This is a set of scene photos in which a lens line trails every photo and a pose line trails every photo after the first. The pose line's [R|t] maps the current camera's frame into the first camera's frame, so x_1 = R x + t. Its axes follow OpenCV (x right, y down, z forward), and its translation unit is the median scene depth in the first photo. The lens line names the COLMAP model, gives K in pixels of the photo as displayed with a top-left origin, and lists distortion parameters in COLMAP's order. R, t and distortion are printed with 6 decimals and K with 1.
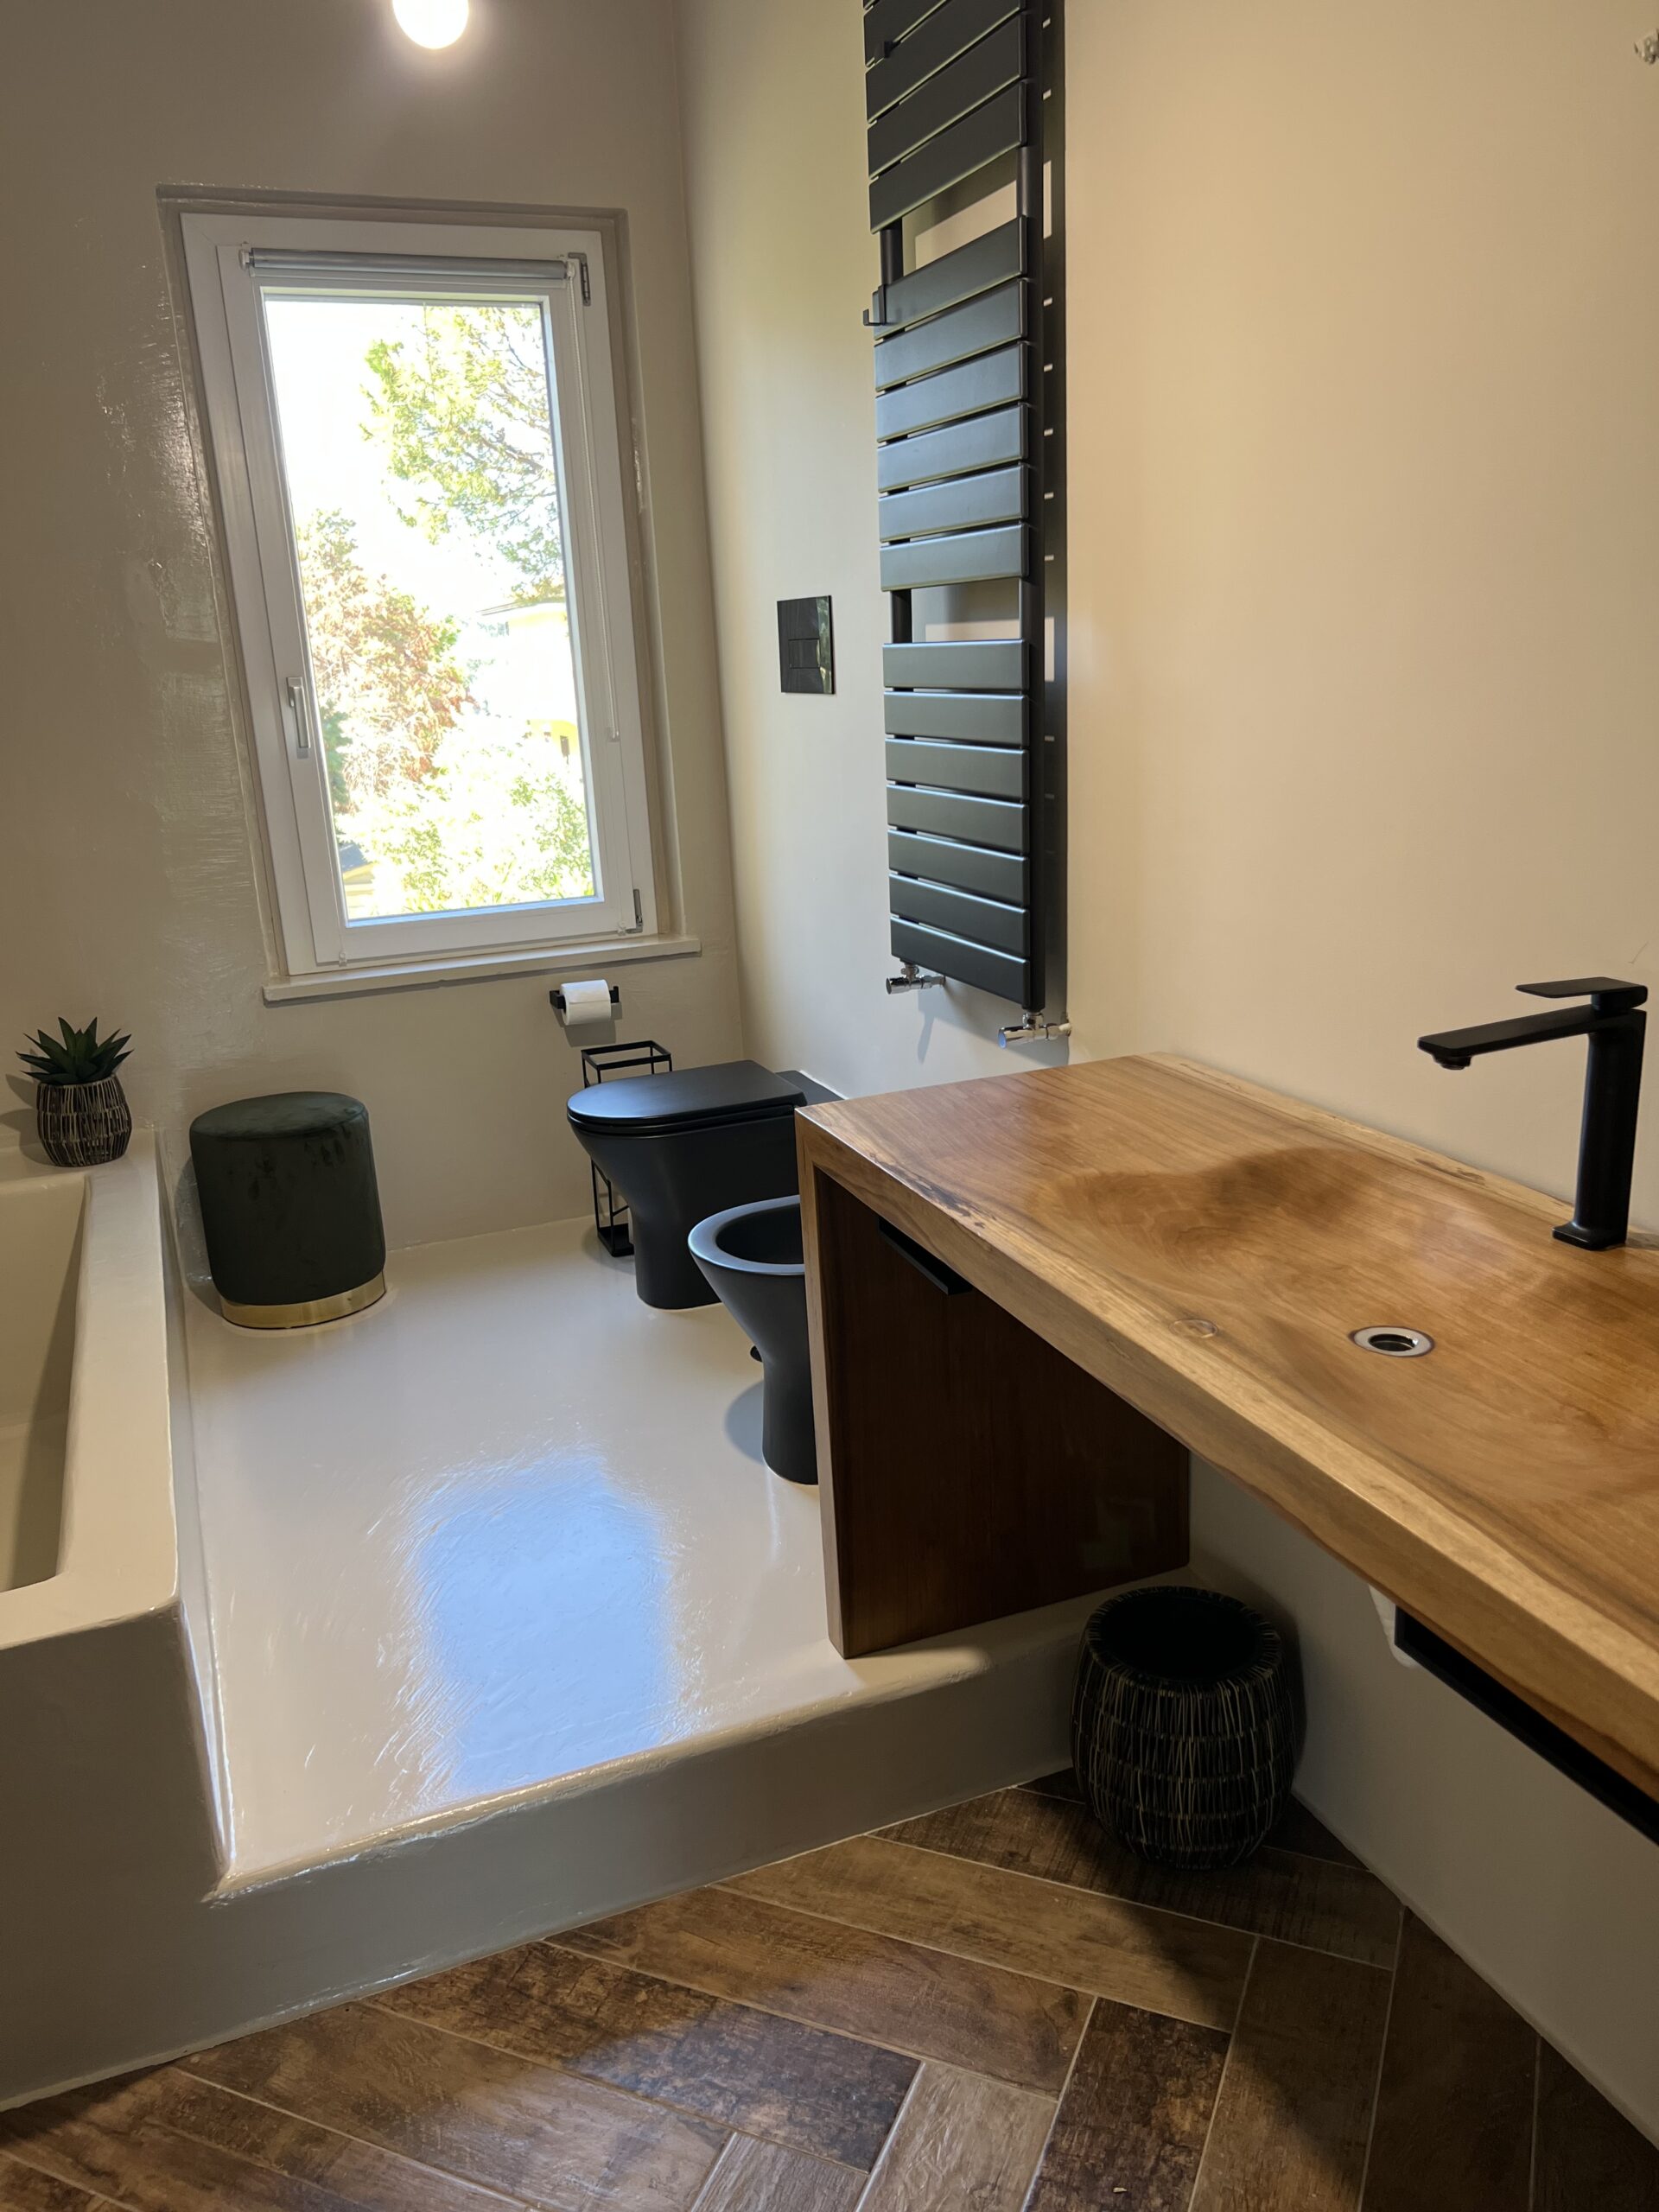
lens RADIAL K [[1658.4, 0, 816.9], [0, 1658.4, 1110.7], [0, 0, 1]] dist [0.011191, -0.007141]
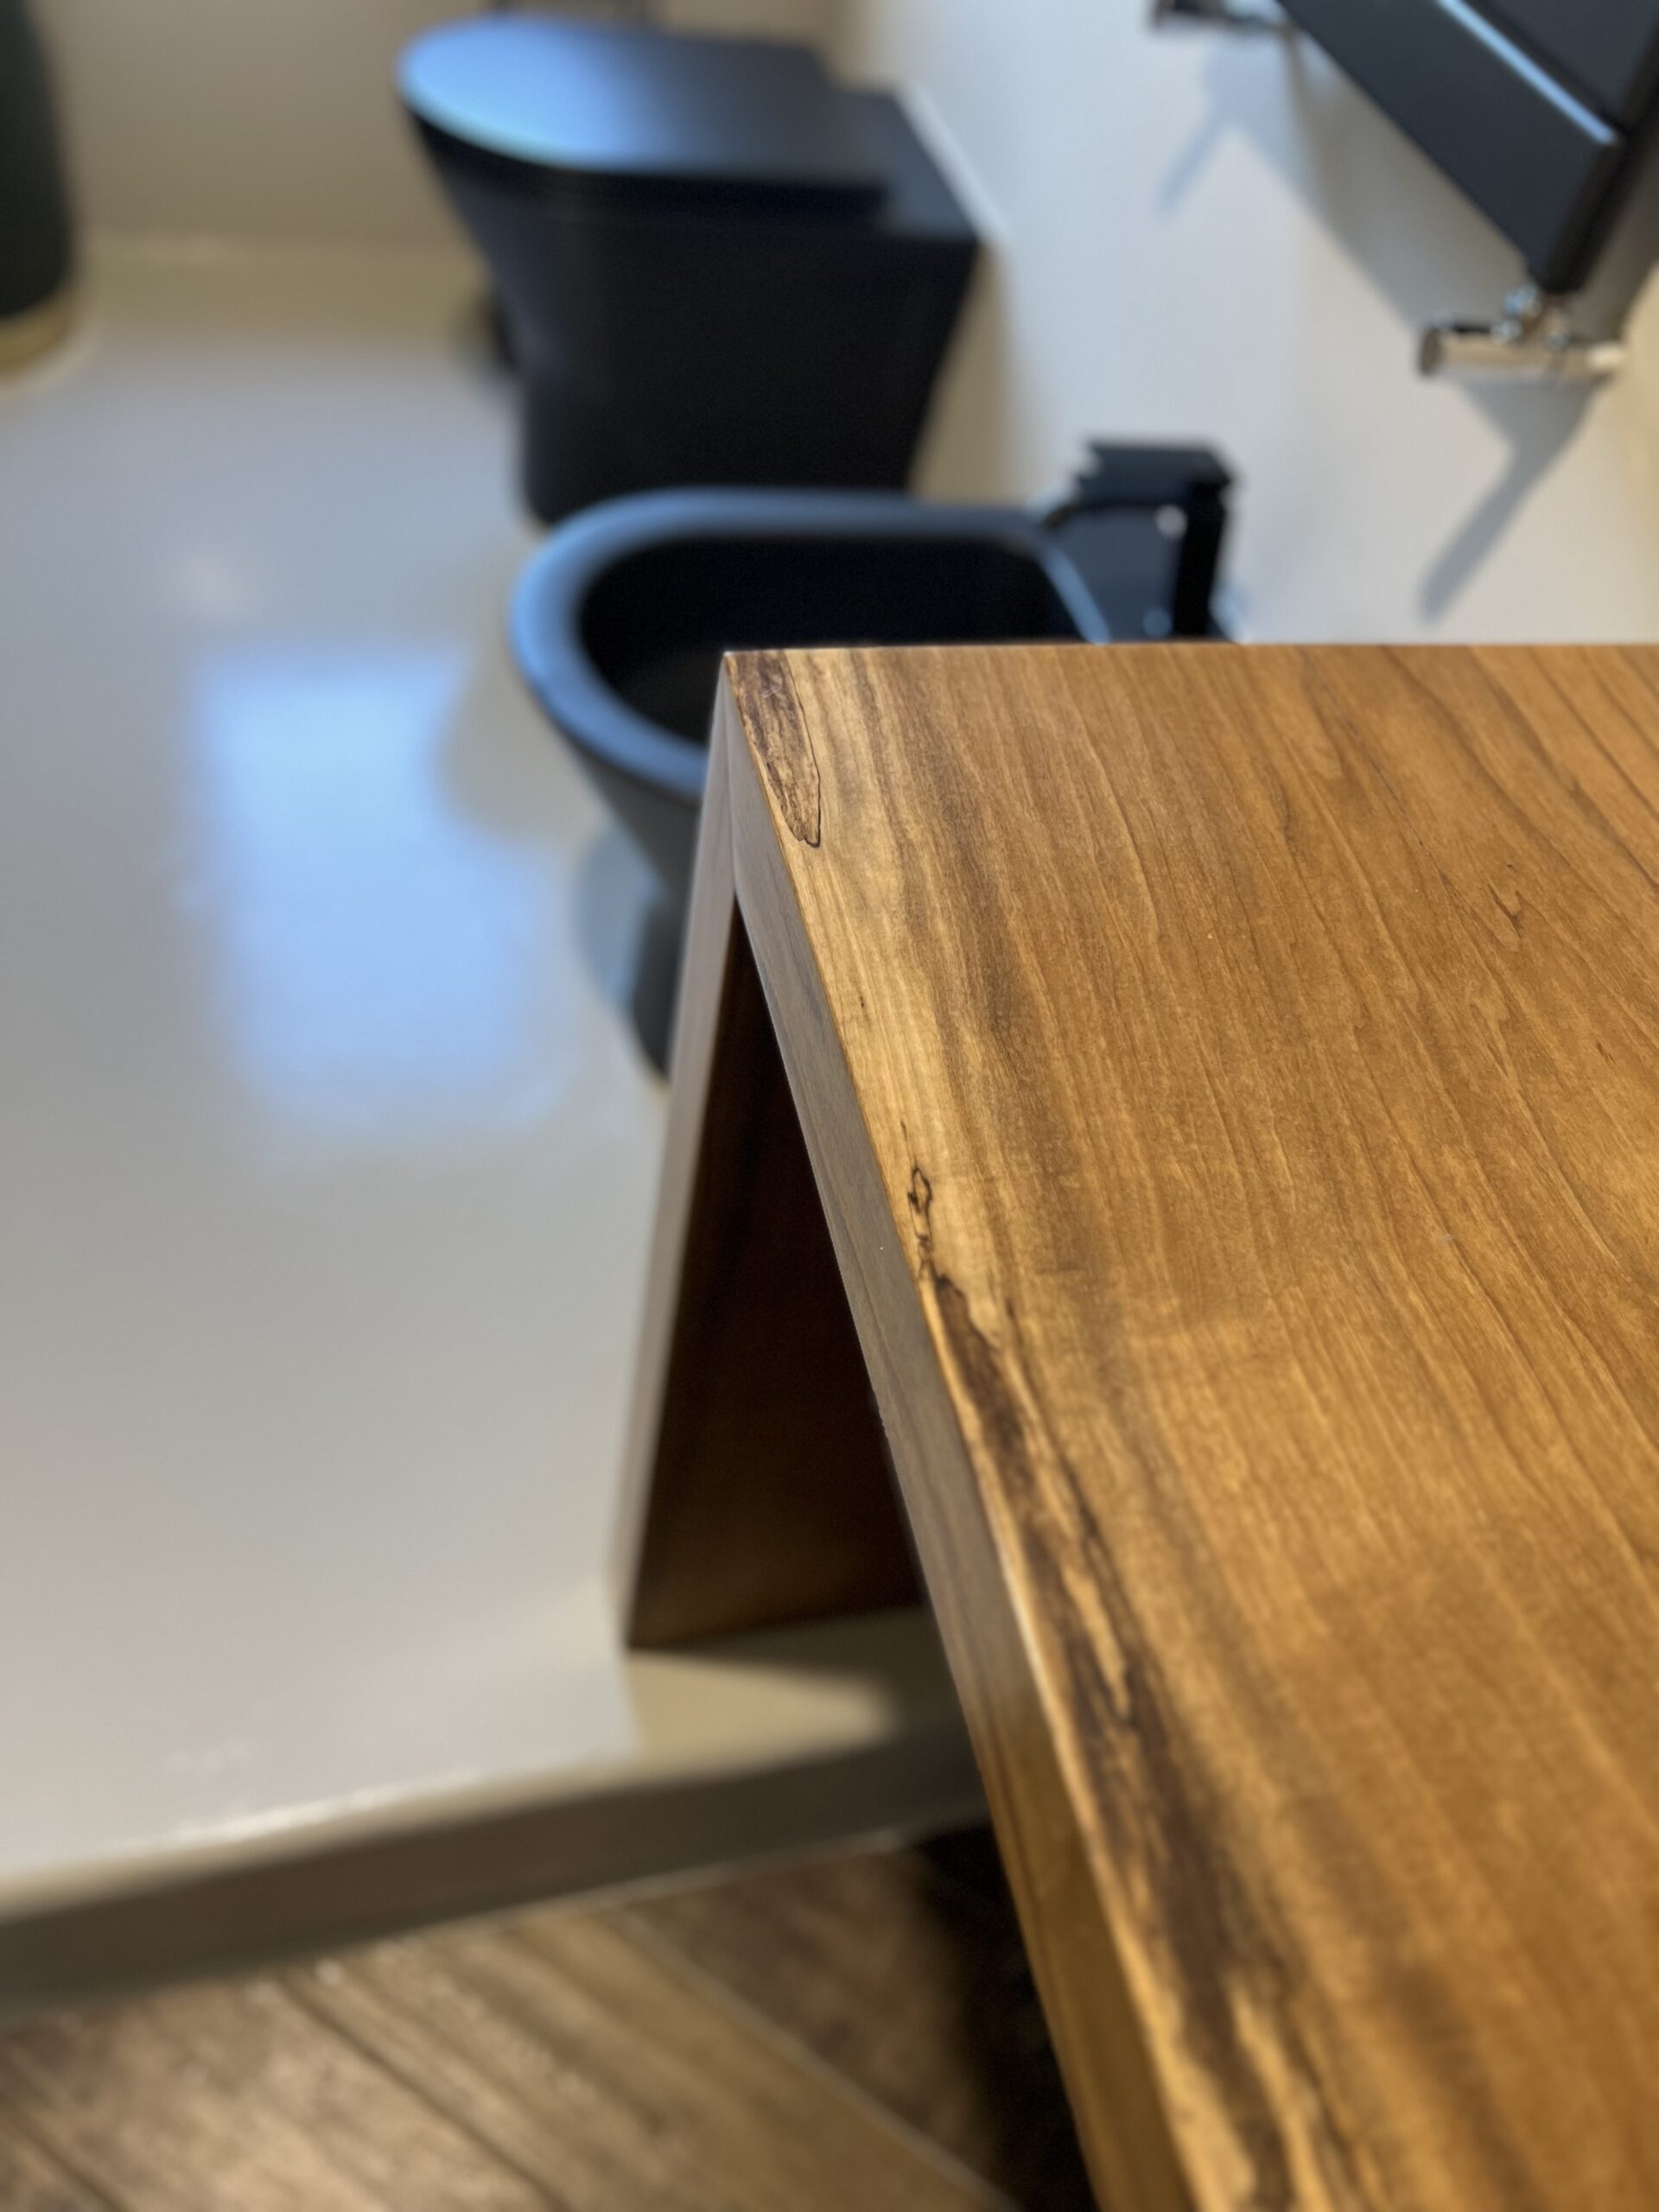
lens RADIAL K [[1697.3, 0, 829.5], [0, 1697.3, 1106.0], [0, 0, 1]] dist [0.016263, -0.000201]
pose [[0.968362, 0.238190, 0.074437, -0.000568], [-0.239145, 0.800509, 0.549540, -0.111888], [0.071307, -0.549955, 0.832144, 0.791176]]
